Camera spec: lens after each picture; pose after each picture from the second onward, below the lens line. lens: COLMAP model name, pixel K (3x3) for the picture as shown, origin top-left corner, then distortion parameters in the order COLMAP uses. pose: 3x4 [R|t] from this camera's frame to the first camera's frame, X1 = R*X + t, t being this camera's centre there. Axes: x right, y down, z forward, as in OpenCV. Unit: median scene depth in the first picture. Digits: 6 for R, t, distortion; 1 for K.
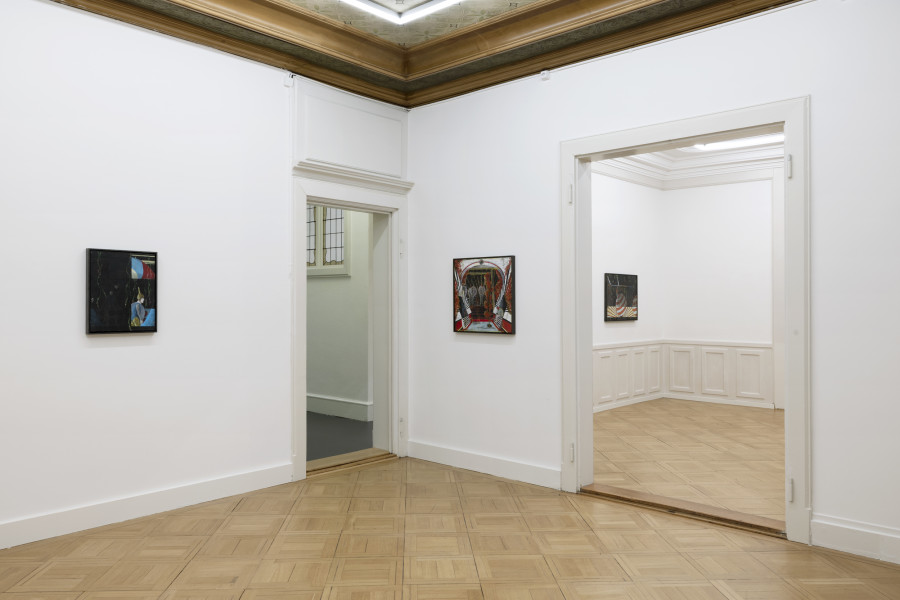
lens RADIAL K [[702.7, 0, 447.0], [0, 702.7, 279.0], [0, 0, 1]] dist [0.016754, -0.000483]
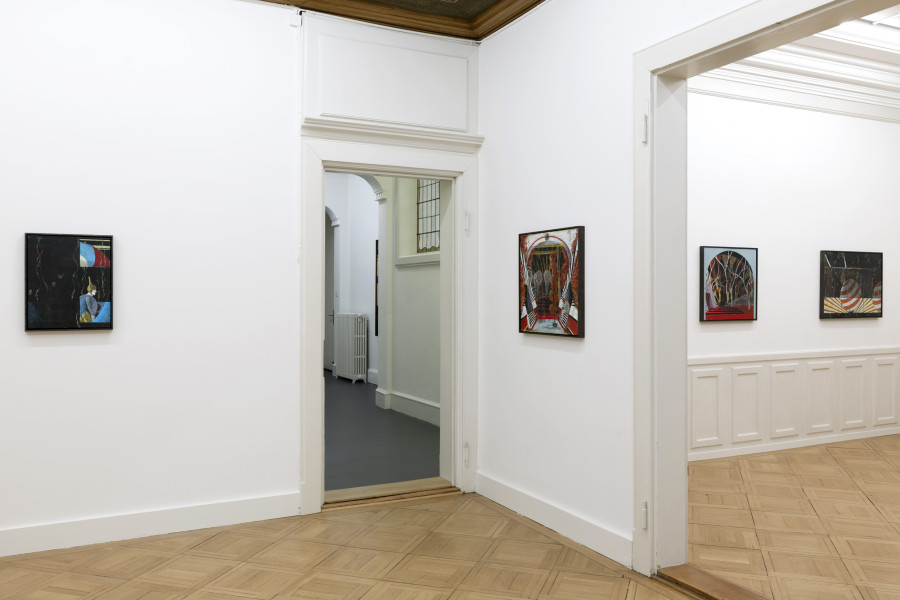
lens RADIAL K [[759.2, 0, 449.7], [0, 759.2, 286.2], [0, 0, 1]] dist [0.005951, 0.009780]
pose [[0.930594, -0.008185, -0.365963, 0.253551], [0.016644, 0.999662, 0.019967, 0.009769], [0.365675, -0.024672, 0.930415, 0.246688]]
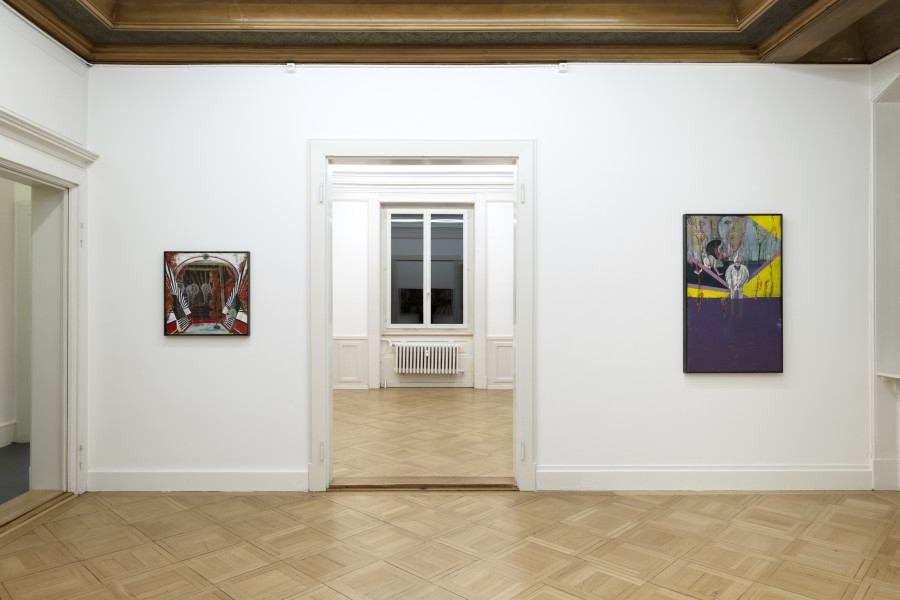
lens RADIAL K [[603.5, 0, 446.7], [0, 603.5, 287.0], [0, 0, 1]] dist [-0.001815, 0.009205]
pose [[0.726146, 0.018062, 0.687304, -0.269453], [-0.022522, 0.999743, -0.002478, 0.010068], [-0.687172, -0.013680, 0.726366, 0.240808]]
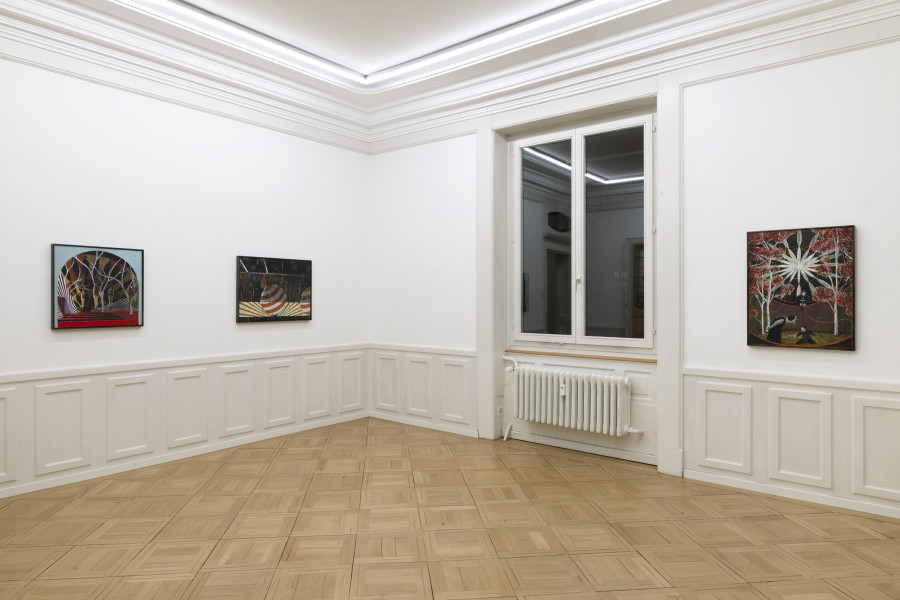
lens RADIAL K [[555.3, 0, 438.5], [0, 555.3, 280.7], [0, 0, 1]] dist [-0.017587, 0.000631]
pose [[0.998969, 0.000720, 0.045385, 0.650773], [-0.000905, 0.999991, 0.004044, 0.023651], [-0.045381, -0.004081, 0.998961, 0.681966]]
